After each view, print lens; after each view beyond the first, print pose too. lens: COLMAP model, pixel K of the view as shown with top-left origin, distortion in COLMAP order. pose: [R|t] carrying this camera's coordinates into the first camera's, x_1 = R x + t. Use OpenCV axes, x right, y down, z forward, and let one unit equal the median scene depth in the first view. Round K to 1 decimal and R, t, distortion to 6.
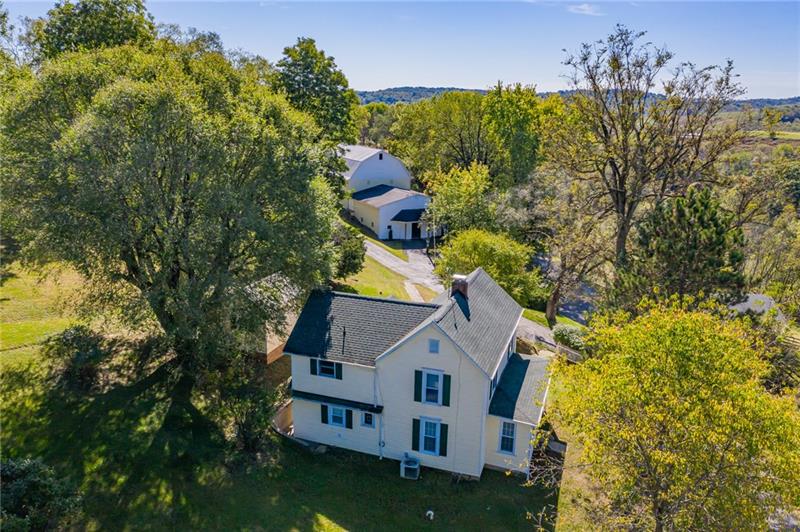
lens RADIAL K [[638.4, 0, 400.0], [0, 638.4, 266.0], [0, 0, 1]] dist [-0.020796, -0.002443]
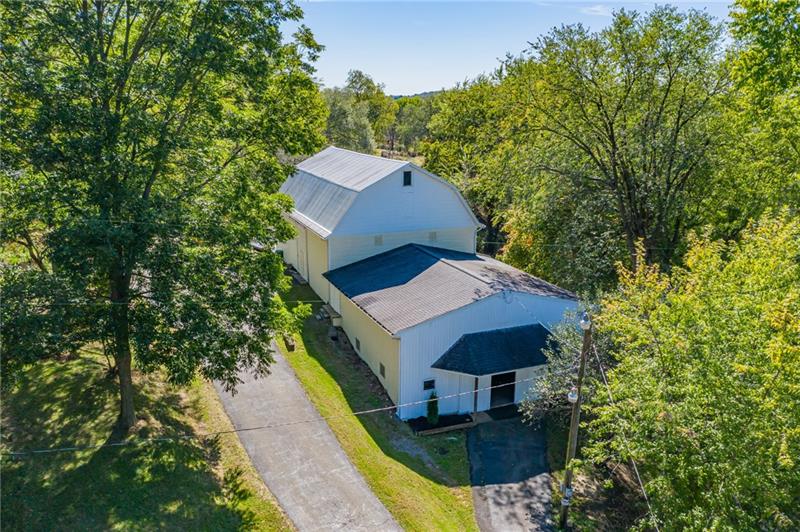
lens RADIAL K [[638.4, 0, 400.0], [0, 638.4, 266.0], [0, 0, 1]] dist [-0.020796, -0.002443]
pose [[0.998385, -0.000711, -0.056799, -0.011887], [0.000316, 0.999976, -0.006953, -0.116080], [0.056802, 0.006923, 0.998361, 0.609434]]
